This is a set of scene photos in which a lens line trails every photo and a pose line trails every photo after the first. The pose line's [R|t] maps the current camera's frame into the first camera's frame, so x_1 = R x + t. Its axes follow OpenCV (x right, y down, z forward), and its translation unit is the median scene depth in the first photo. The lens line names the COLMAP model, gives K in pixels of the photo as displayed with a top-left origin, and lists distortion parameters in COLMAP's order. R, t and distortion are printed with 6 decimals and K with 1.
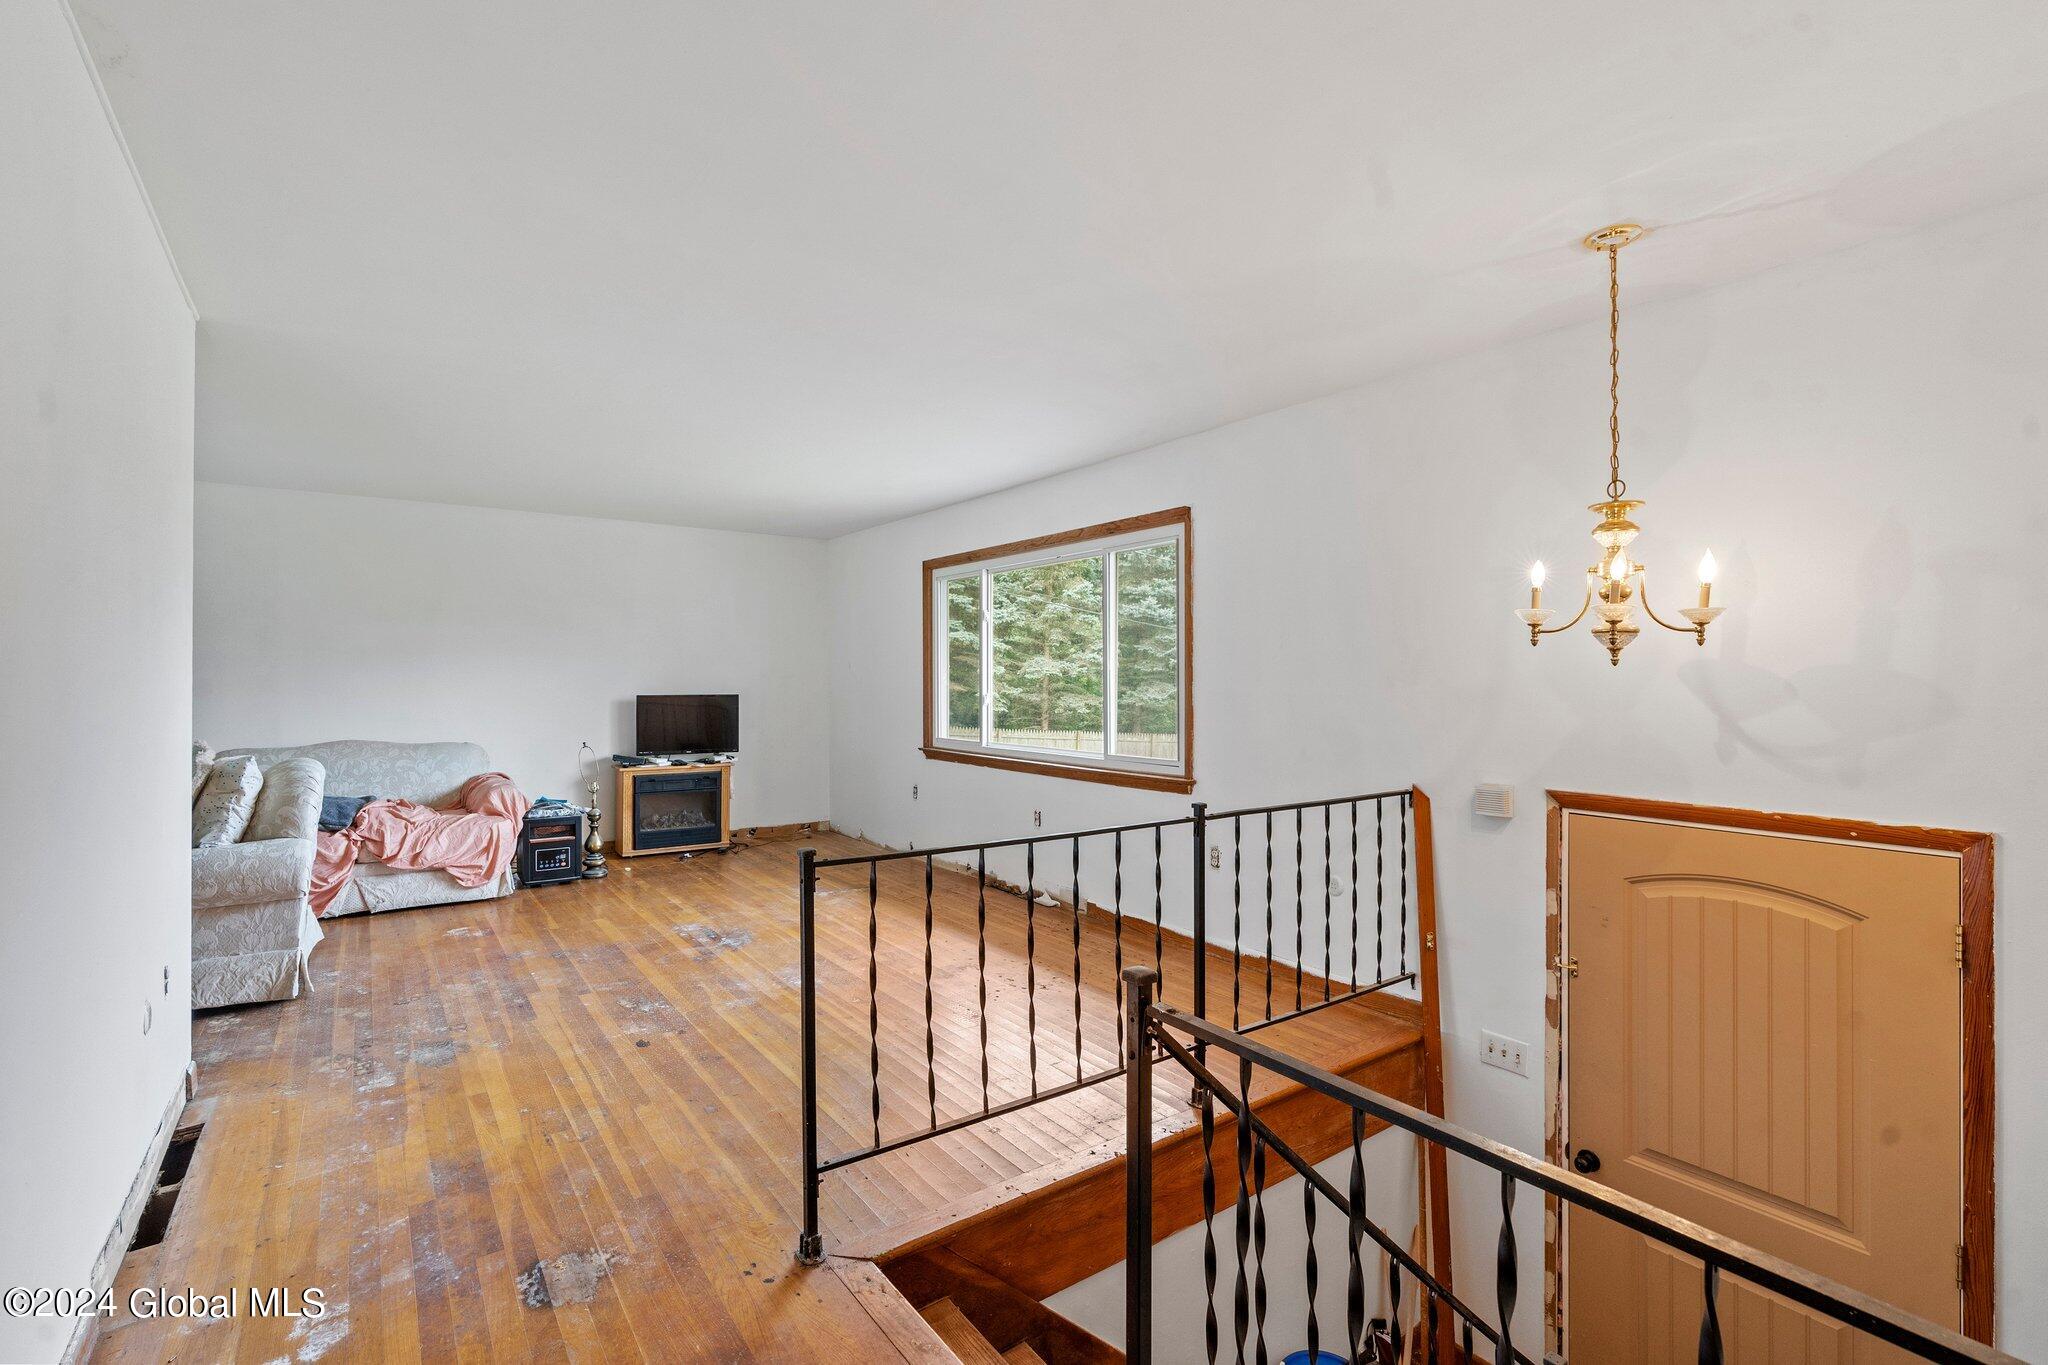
lens RADIAL K [[922.3, 0, 1018.7], [0, 922.3, 679.9], [0, 0, 1]] dist [-0.014445, 0.005563]
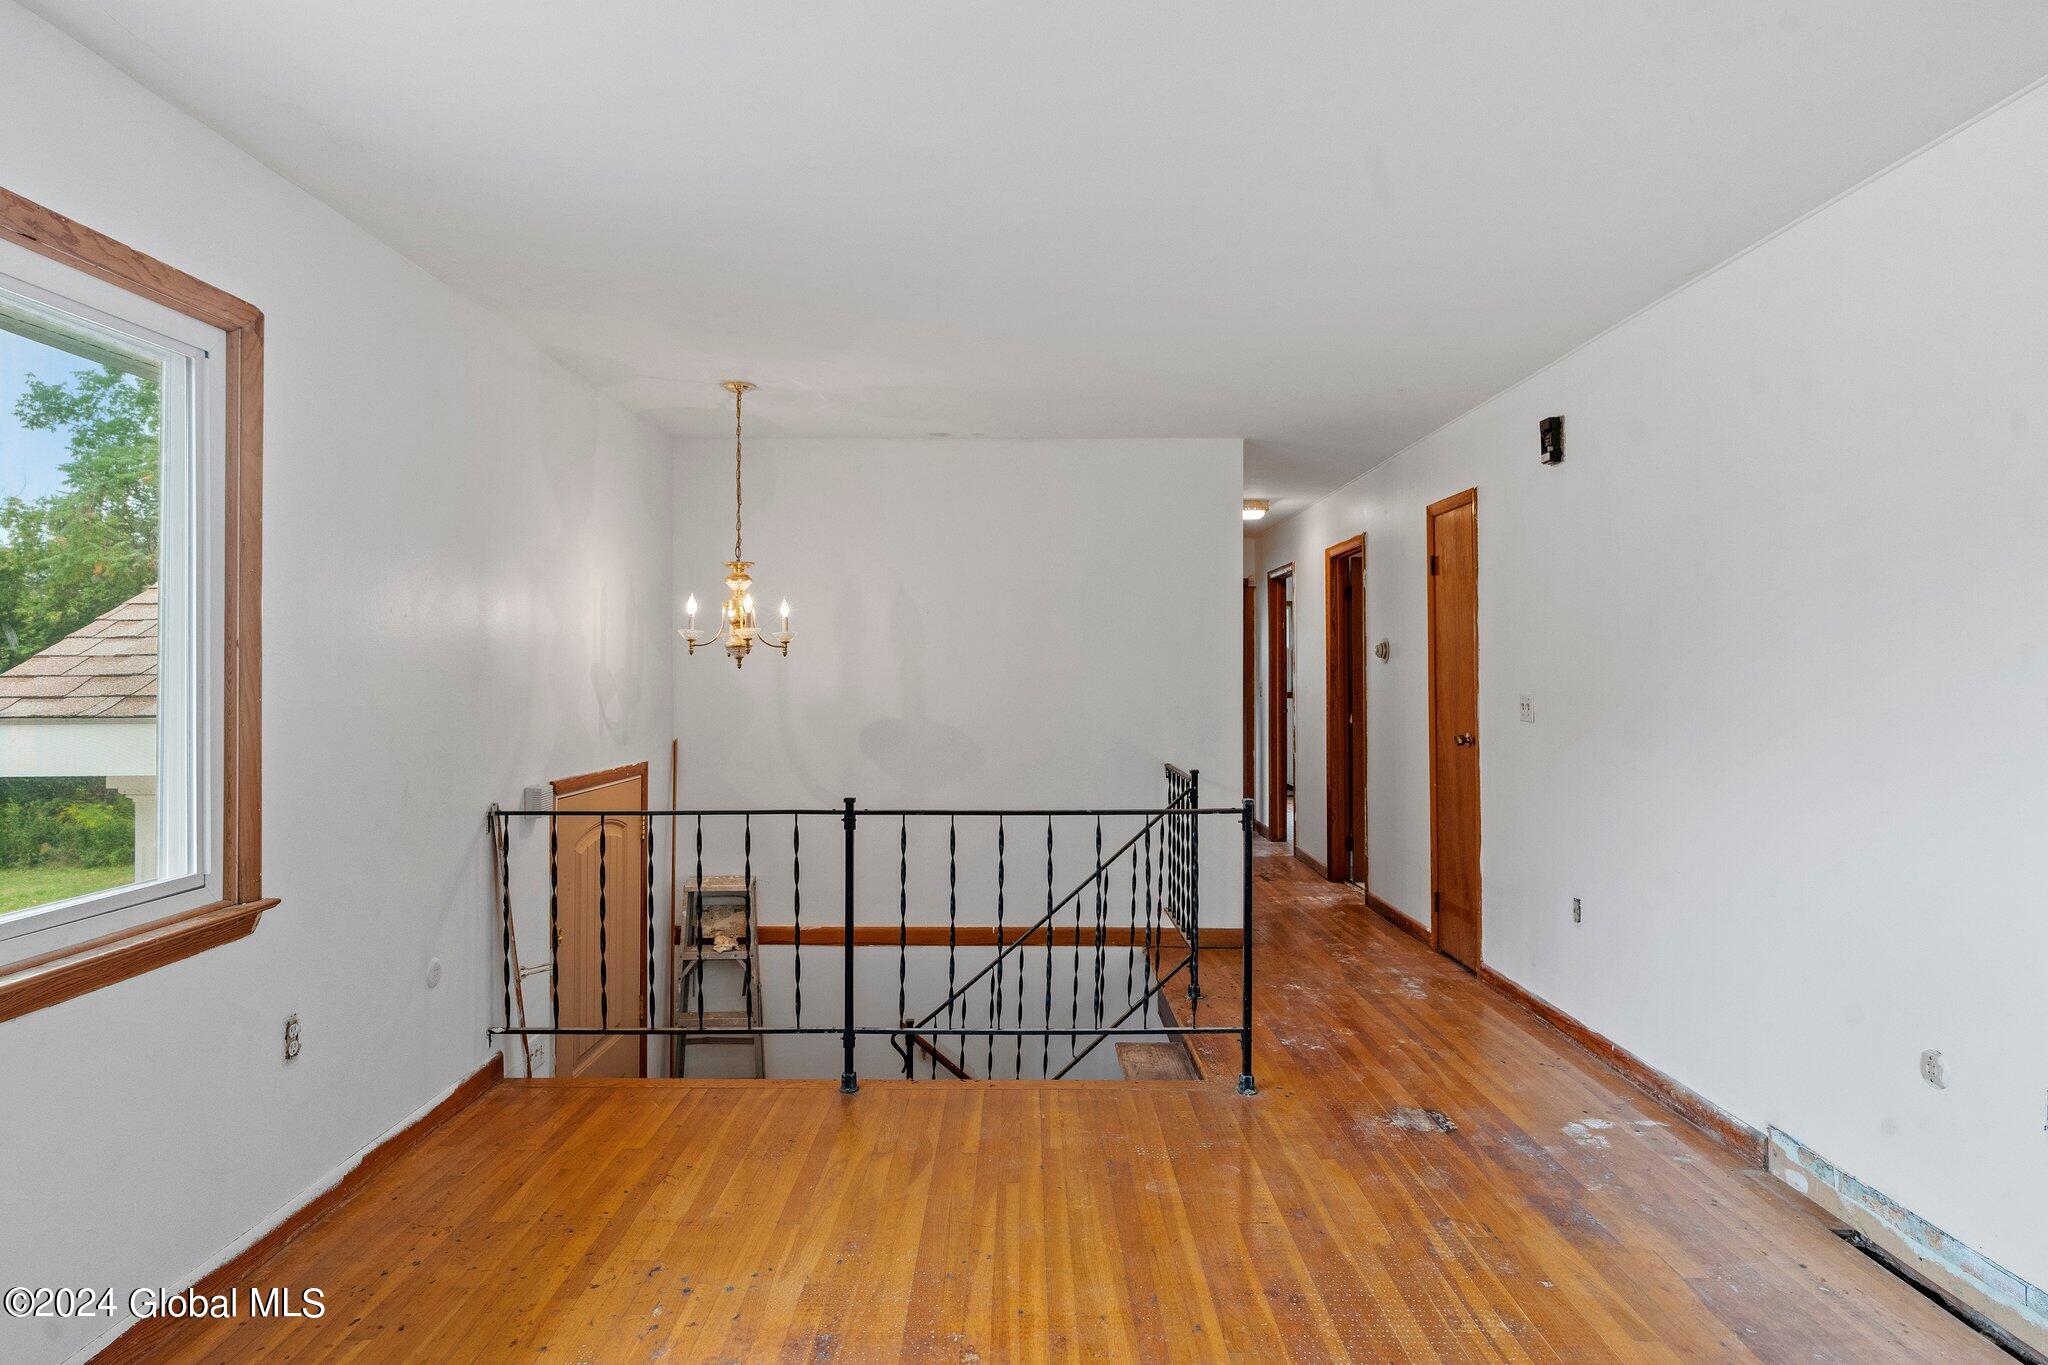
lens RADIAL K [[1178.1, 0, 1013.1], [0, 1178.1, 670.3], [0, 0, 1]] dist [-0.005747, 0.006311]
pose [[-0.808262, 0.001902, 0.588820, -0.460843], [0.002531, 0.999997, 0.000244, -0.006496], [-0.588818, 0.001687, -0.808264, 1.230454]]
